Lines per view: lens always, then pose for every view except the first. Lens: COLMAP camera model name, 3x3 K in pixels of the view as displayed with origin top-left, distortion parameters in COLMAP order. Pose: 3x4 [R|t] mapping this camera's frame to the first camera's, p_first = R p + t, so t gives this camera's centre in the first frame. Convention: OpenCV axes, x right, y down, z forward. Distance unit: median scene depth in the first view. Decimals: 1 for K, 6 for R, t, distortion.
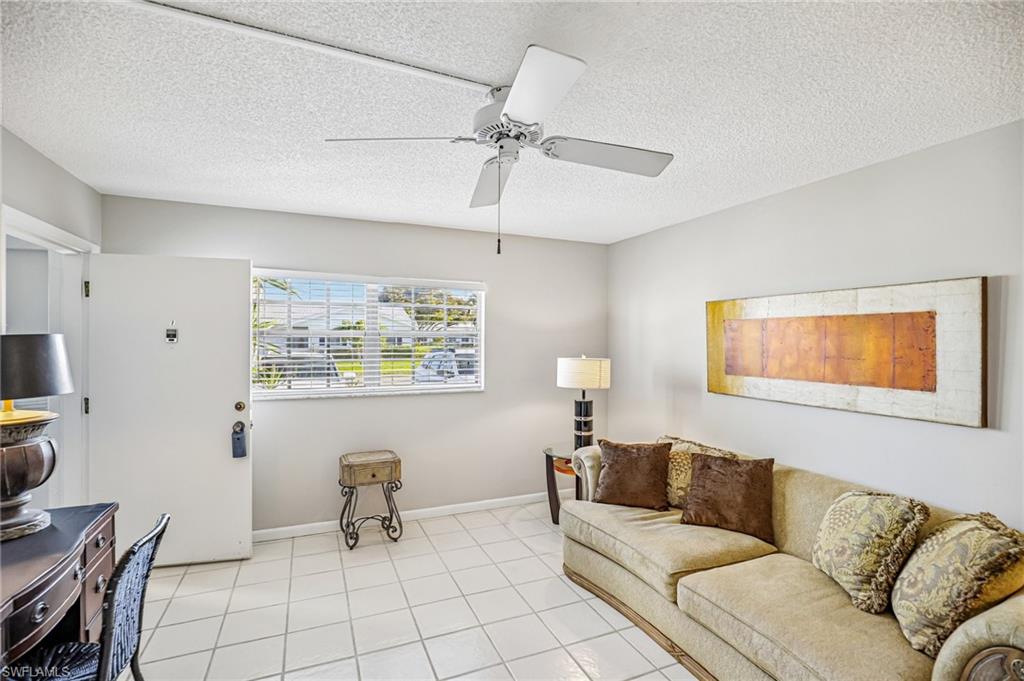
lens RADIAL K [[472.8, 0, 504.9], [0, 472.8, 342.8], [0, 0, 1]] dist [-0.020699, 0.004697]
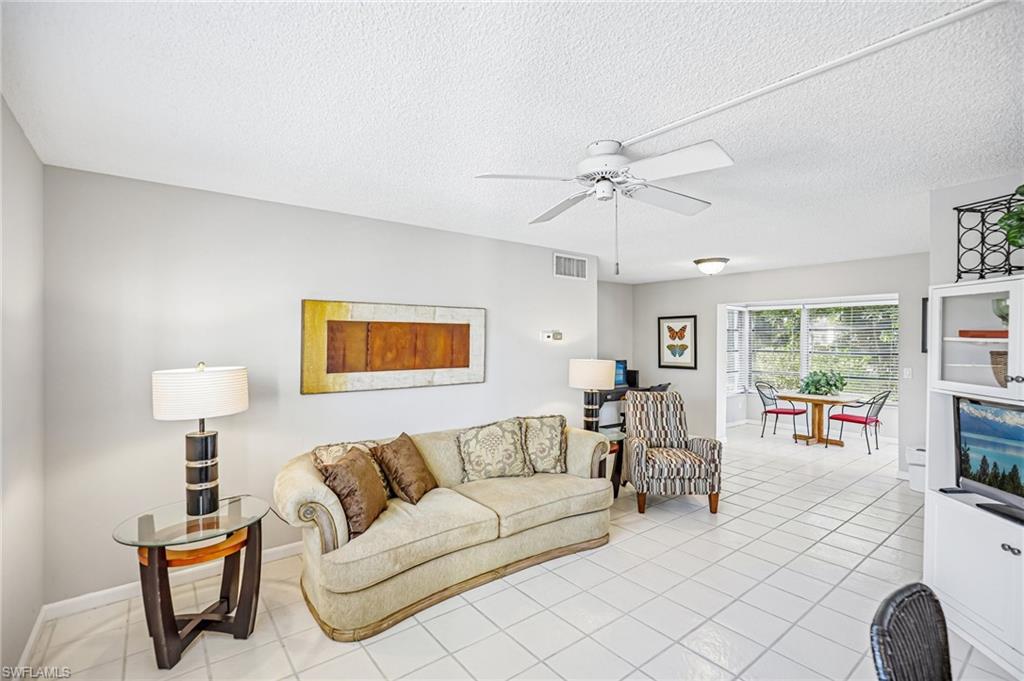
lens RADIAL K [[472.8, 0, 510.6], [0, 472.8, 343.1], [0, 0, 1]] dist [-0.020699, 0.004697]
pose [[-0.259920, -0.013126, 0.965541, -0.669229], [0.005942, 0.999867, 0.015192, -0.013036], [-0.965612, 0.009686, -0.259807, 0.939110]]
